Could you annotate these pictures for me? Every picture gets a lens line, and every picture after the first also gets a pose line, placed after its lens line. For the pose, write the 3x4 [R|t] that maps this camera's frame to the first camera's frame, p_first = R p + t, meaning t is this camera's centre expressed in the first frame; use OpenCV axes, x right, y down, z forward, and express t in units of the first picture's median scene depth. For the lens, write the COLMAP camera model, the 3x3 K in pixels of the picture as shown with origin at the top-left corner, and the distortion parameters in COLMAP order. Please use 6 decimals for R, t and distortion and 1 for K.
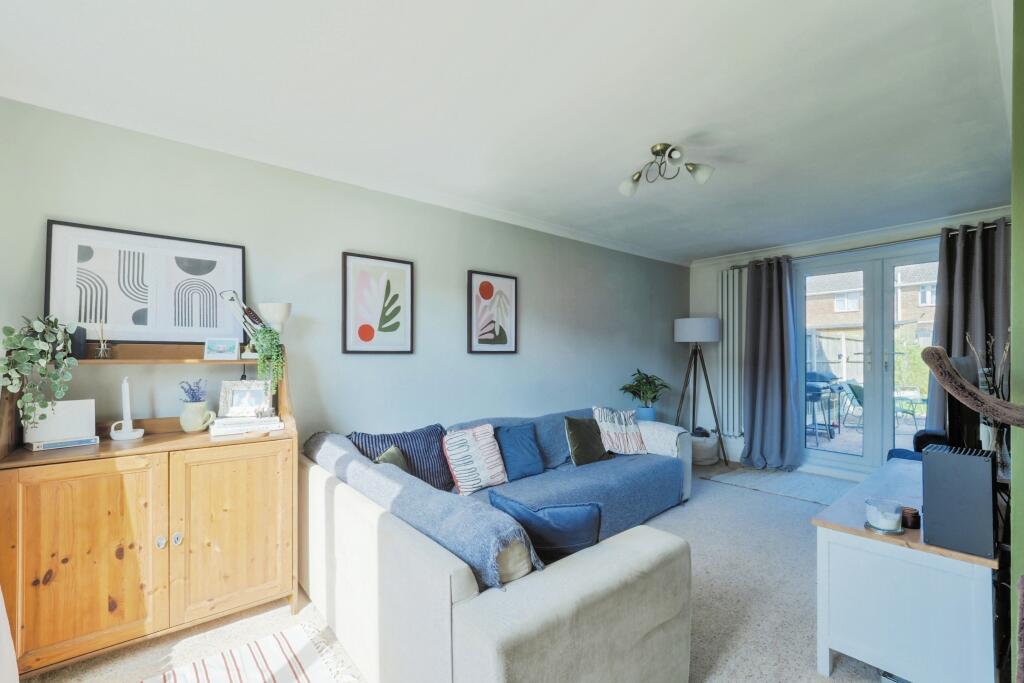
lens RADIAL K [[438.7, 0, 509.5], [0, 438.7, 349.1], [0, 0, 1]] dist [0.002861, 0.000894]
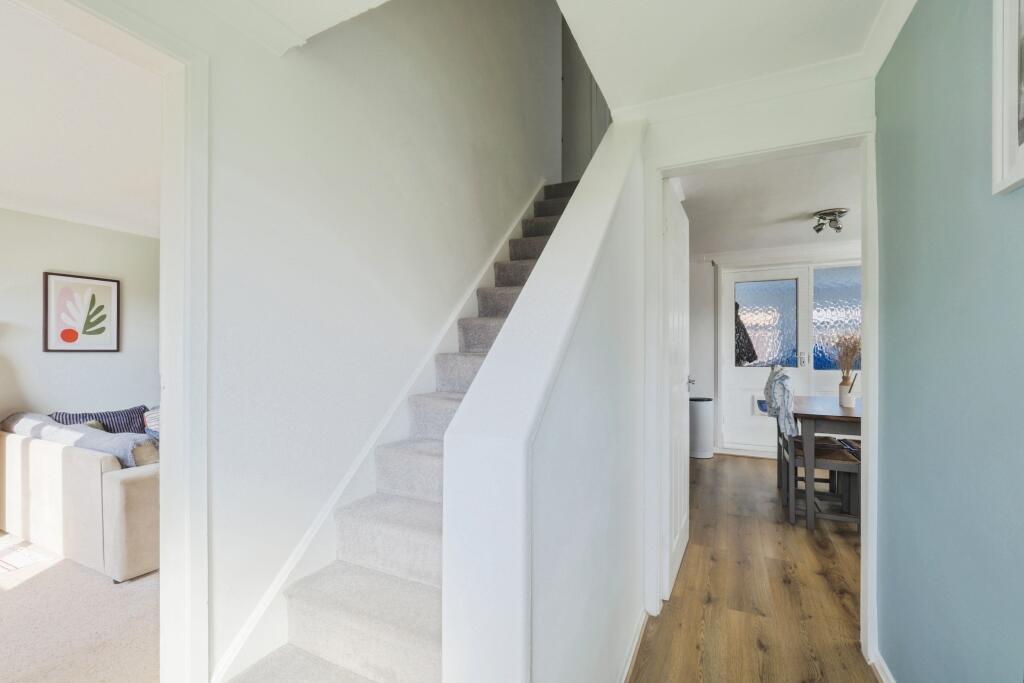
lens RADIAL K [[438.7, 0, 510.7], [0, 438.7, 346.5], [0, 0, 1]] dist [0.002861, 0.000894]
pose [[0.912499, 0.003093, 0.409066, 0.311713], [-0.003466, 0.999994, 0.000171, -0.009340], [-0.409063, -0.001574, 0.912505, -0.672423]]
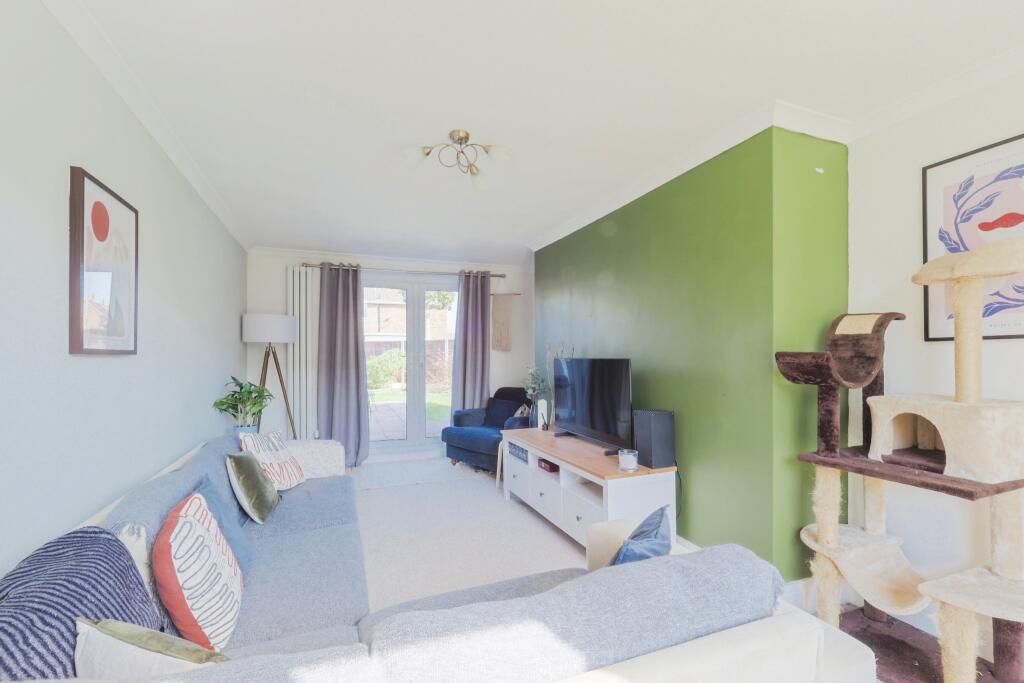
lens RADIAL K [[438.7, 0, 507.9], [0, 438.7, 347.9], [0, 0, 1]] dist [0.002861, 0.000894]
pose [[0.324410, 0.019359, 0.945718, -0.426160], [-0.009226, 0.999808, -0.017301, 0.008453], [-0.945872, -0.003113, 0.324526, 0.507542]]
